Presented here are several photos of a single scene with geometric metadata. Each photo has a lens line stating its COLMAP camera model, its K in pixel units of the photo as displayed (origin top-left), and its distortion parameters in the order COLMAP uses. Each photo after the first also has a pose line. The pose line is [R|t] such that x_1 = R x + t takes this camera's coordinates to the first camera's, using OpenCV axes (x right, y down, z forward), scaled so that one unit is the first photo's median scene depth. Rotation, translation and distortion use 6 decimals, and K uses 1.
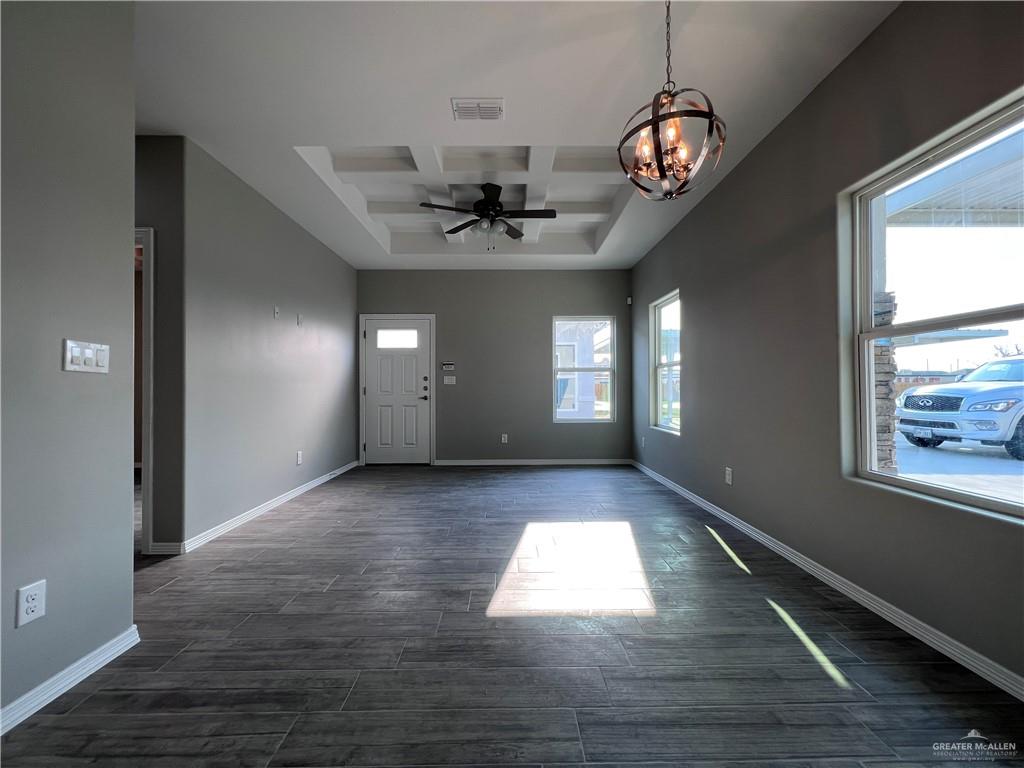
lens RADIAL K [[410.0, 0, 511.4], [0, 410.0, 384.0], [0, 0, 1]] dist [-0.000255, -0.000269]
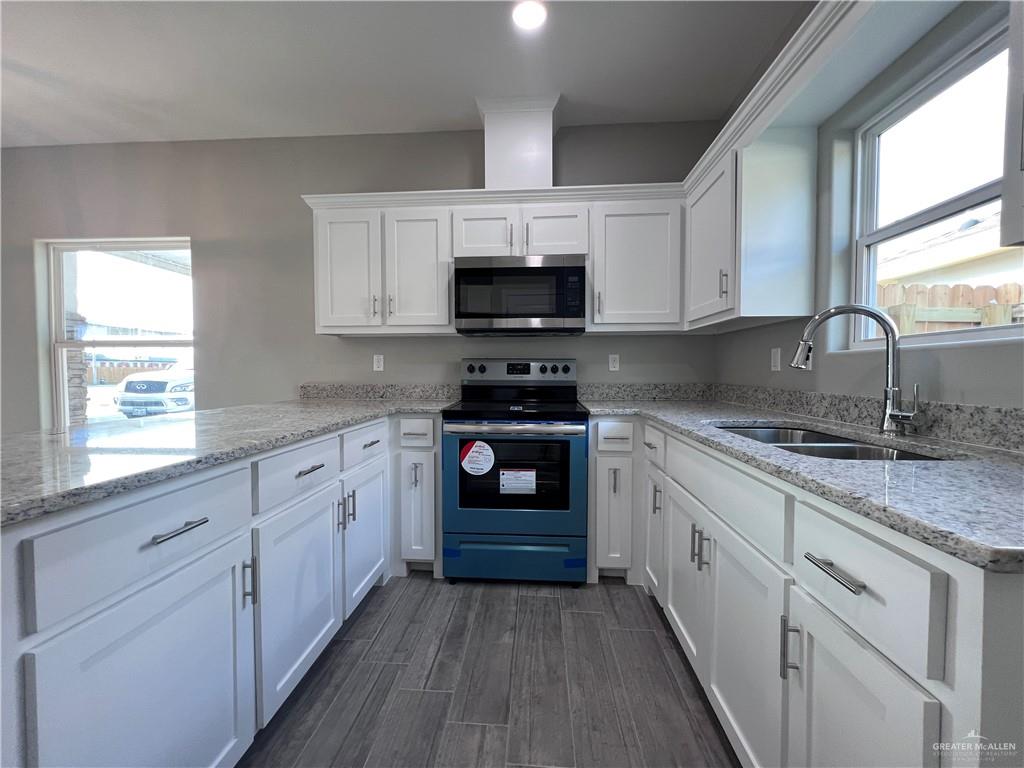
lens RADIAL K [[410.0, 0, 511.4], [0, 410.0, 384.0], [0, 0, 1]] dist [-0.000255, -0.000269]
pose [[0.074376, -0.026557, 0.996877, -0.278139], [-0.012044, 0.999548, 0.027527, -0.021342], [-0.997158, -0.014054, 0.074022, -0.417899]]
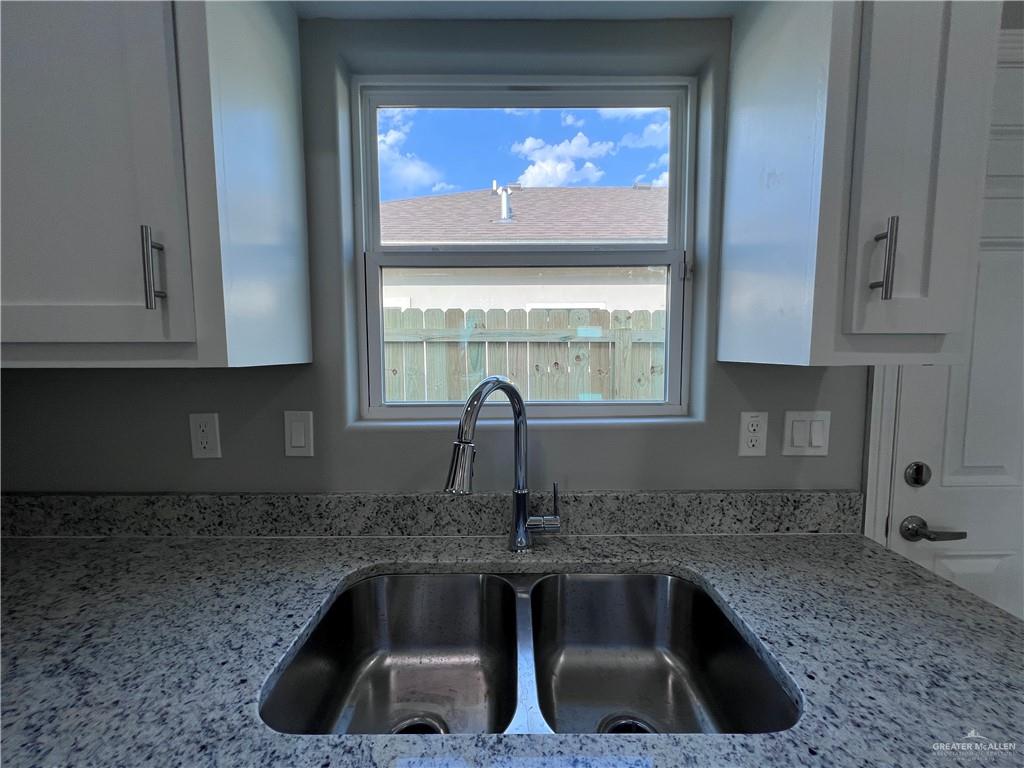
lens RADIAL K [[410.0, 0, 511.4], [0, 410.0, 384.0], [0, 0, 1]] dist [-0.000255, -0.000269]
pose [[-0.999959, 0.008908, 0.001420, 0.090743], [0.008983, 0.997724, 0.066833, -0.094628], [-0.000821, 0.066843, -0.997763, -0.457653]]
